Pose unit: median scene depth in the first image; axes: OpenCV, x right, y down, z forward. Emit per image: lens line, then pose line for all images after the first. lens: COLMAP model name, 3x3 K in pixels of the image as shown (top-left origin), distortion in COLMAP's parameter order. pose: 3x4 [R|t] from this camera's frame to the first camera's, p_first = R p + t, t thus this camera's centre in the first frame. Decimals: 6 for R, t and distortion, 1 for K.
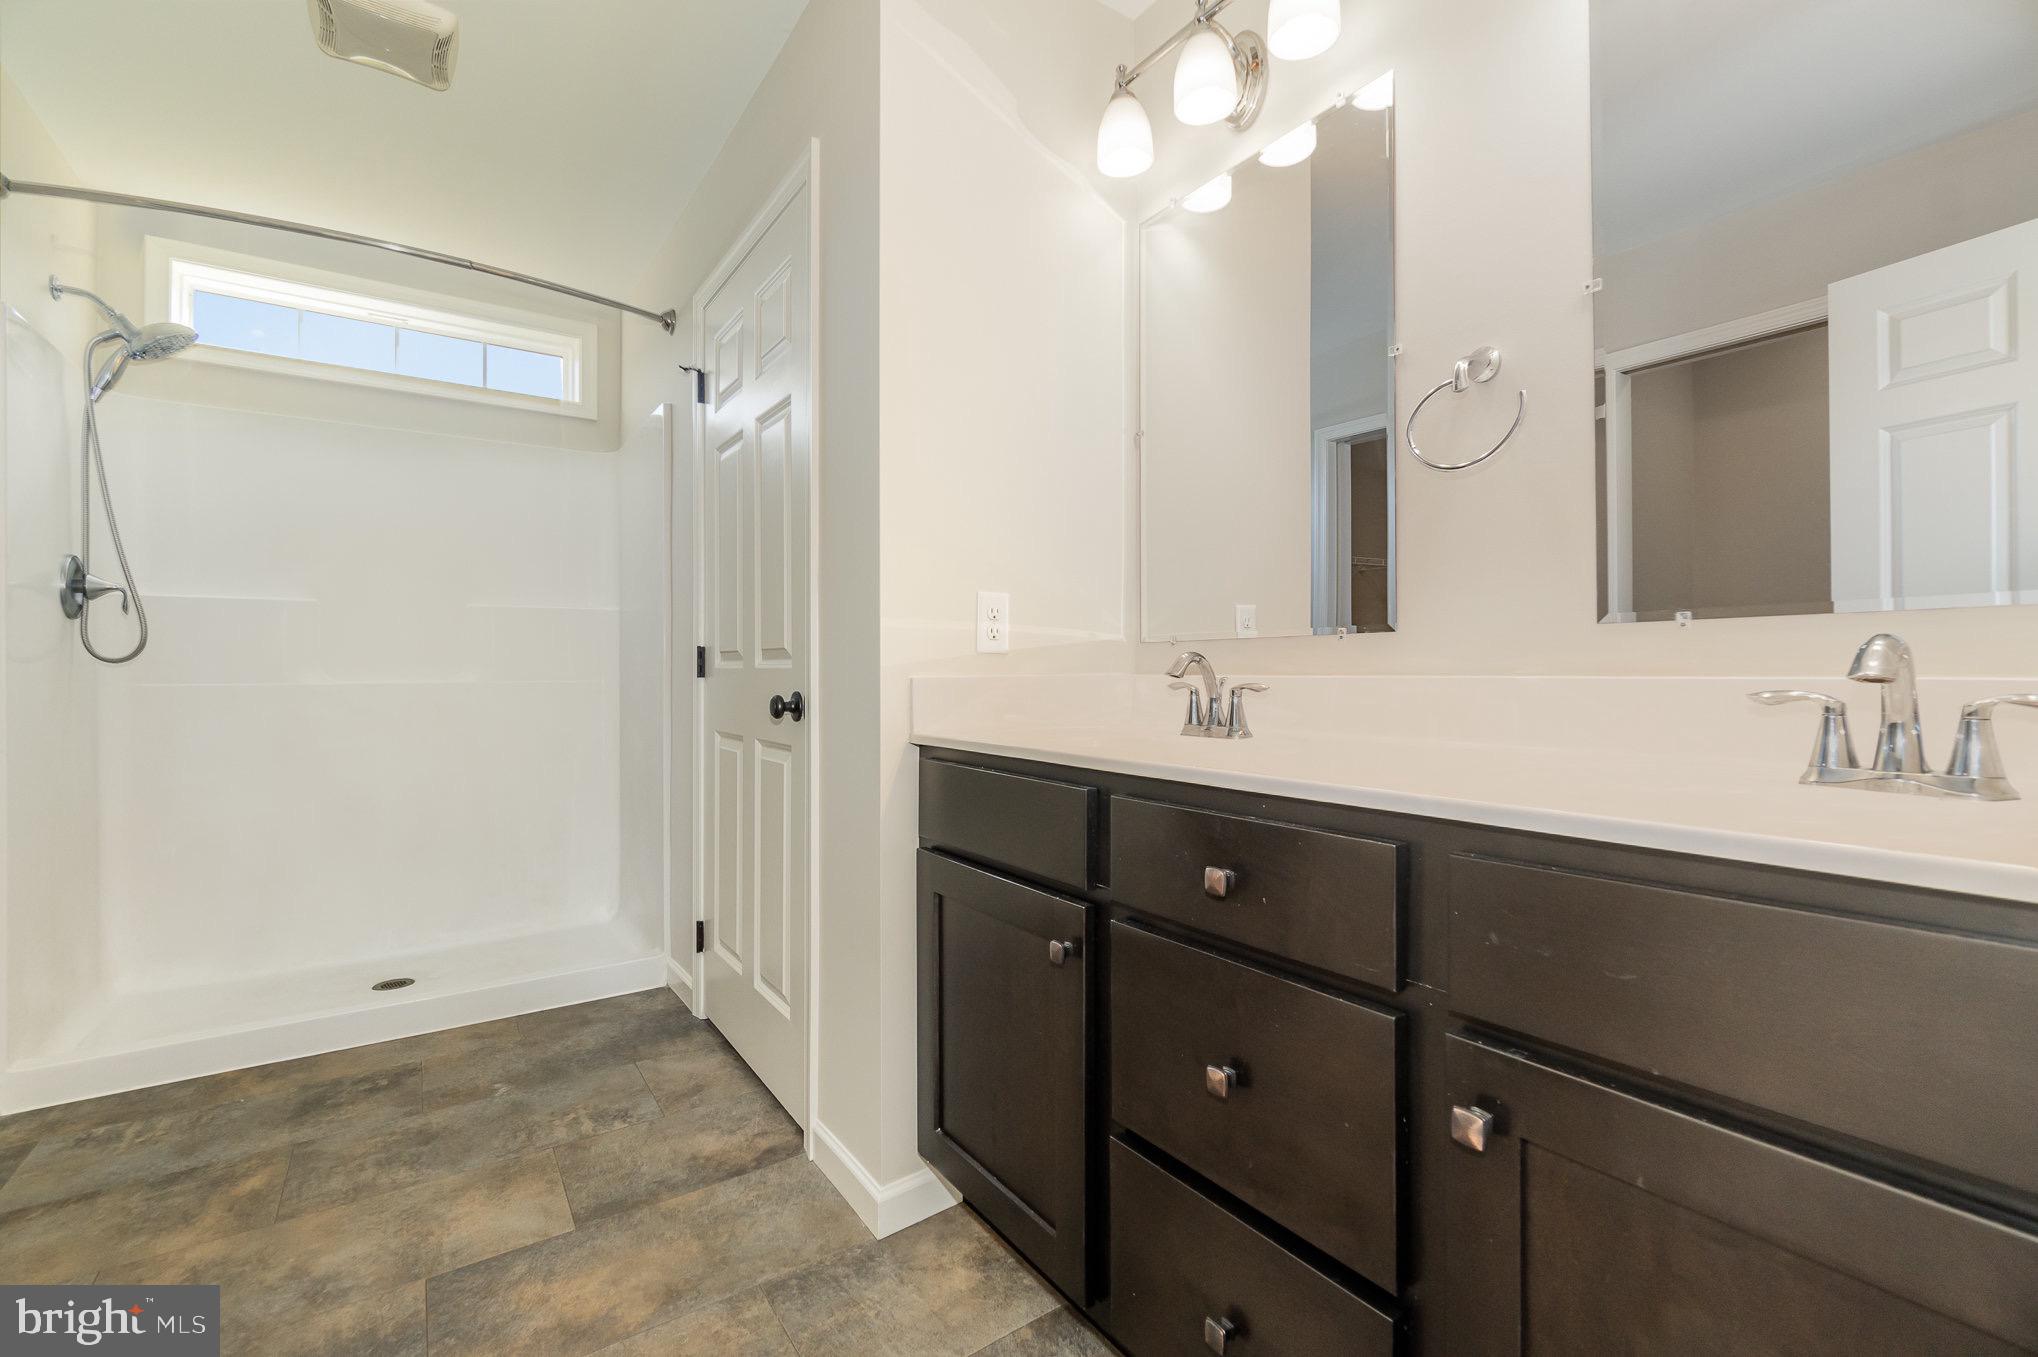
lens RADIAL K [[878.0, 0, 1013.0], [0, 878.0, 662.0], [0, 0, 1]] dist [0.000801, 0.000082]
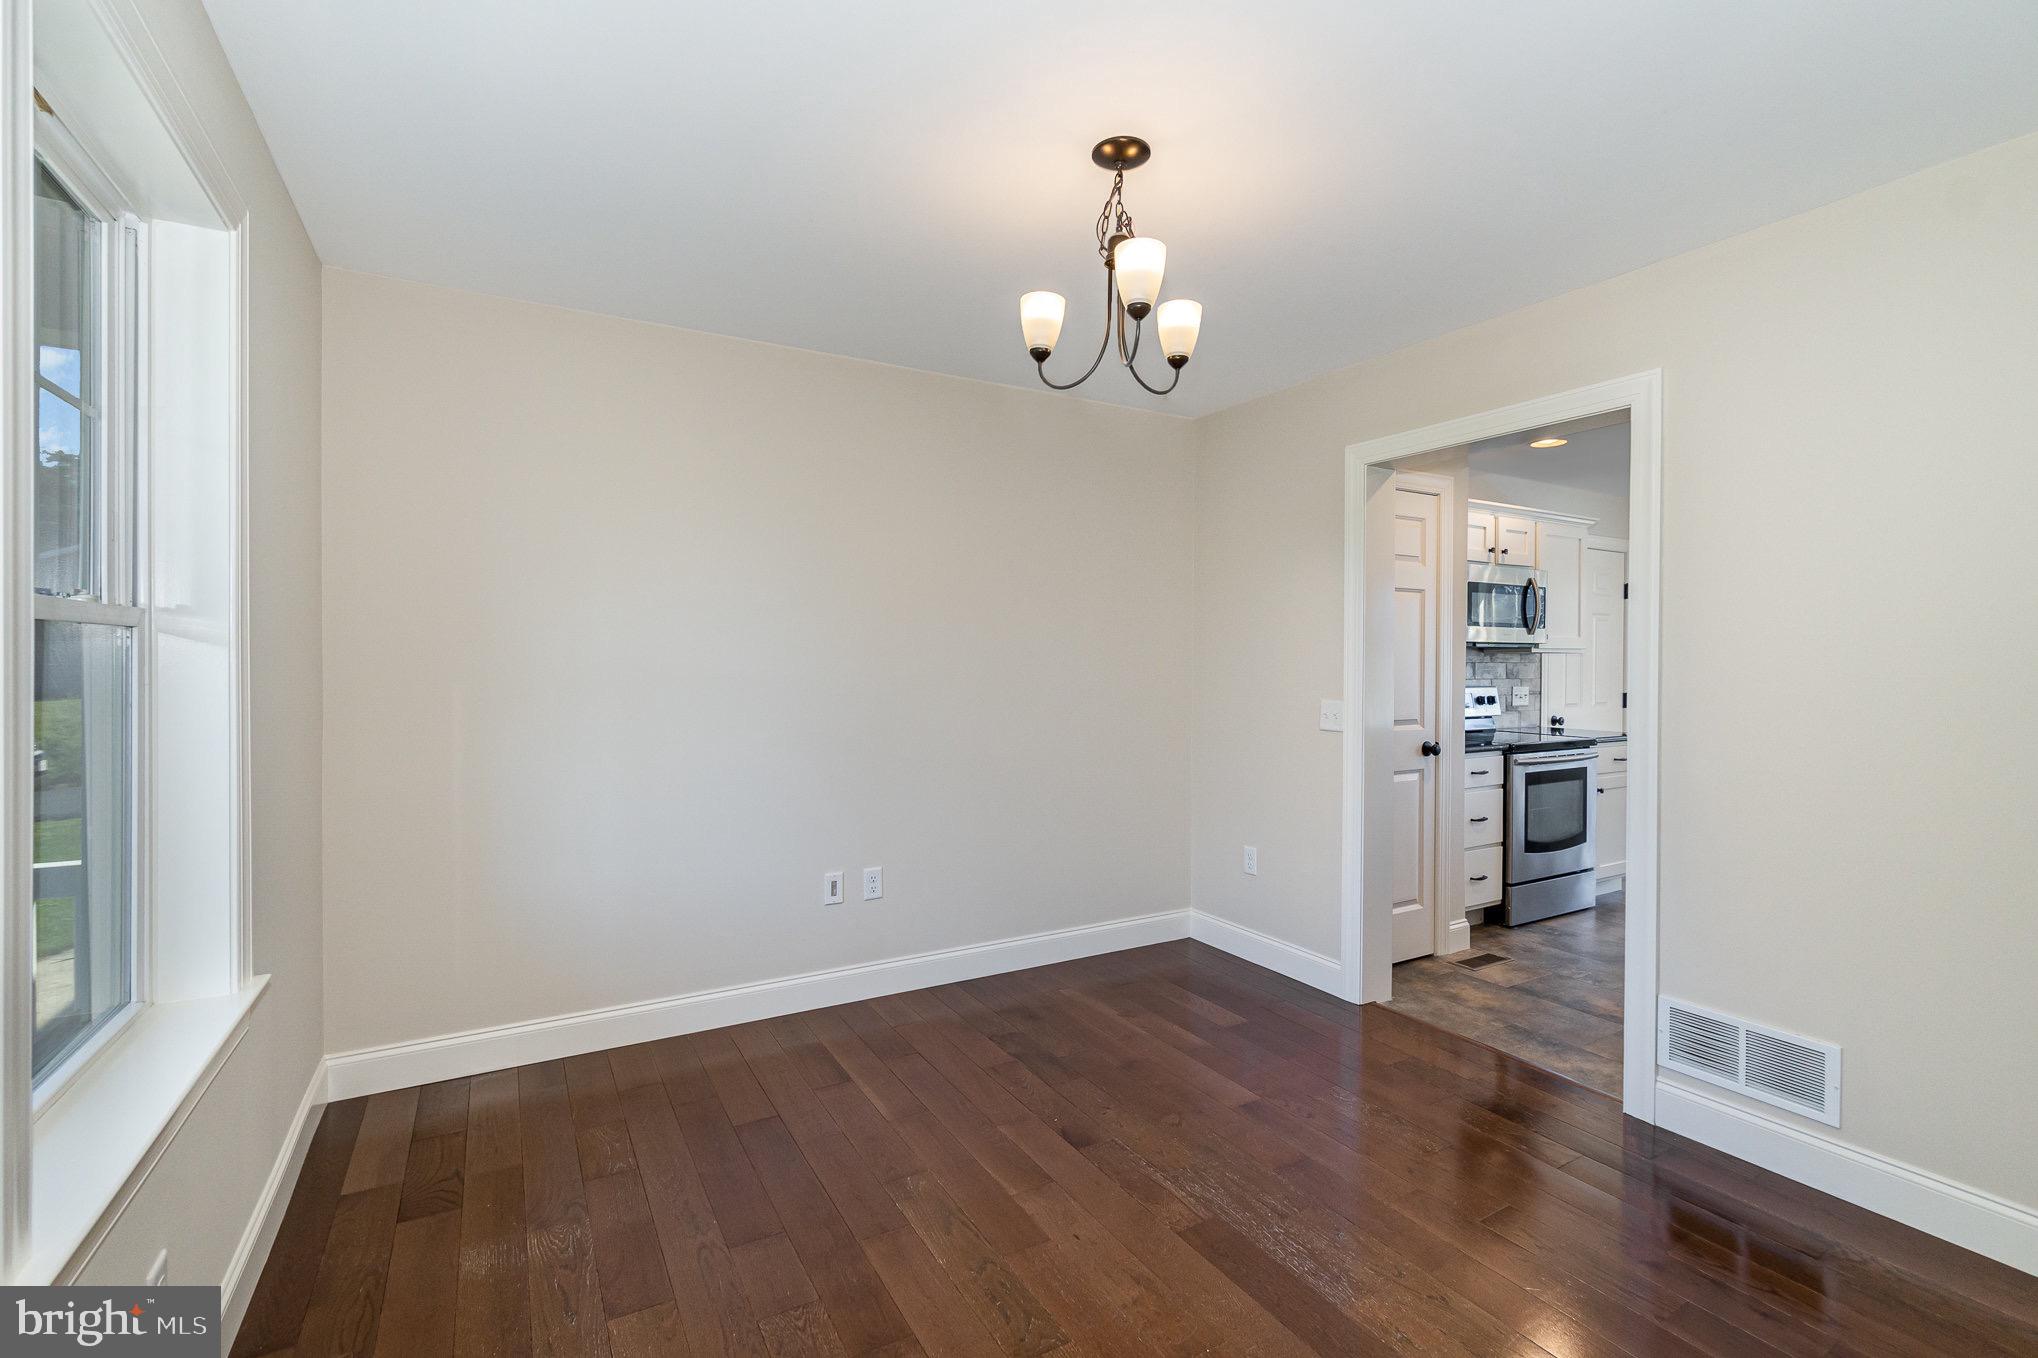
lens RADIAL K [[878.0, 0, 1013.0], [0, 878.0, 662.5], [0, 0, 1]] dist [0.000801, 0.000082]
pose [[-0.083894, 0.005076, -0.996462, 1.884346], [-0.002041, 0.999984, 0.005266, -0.168669], [0.996473, 0.002475, -0.083882, -0.024673]]
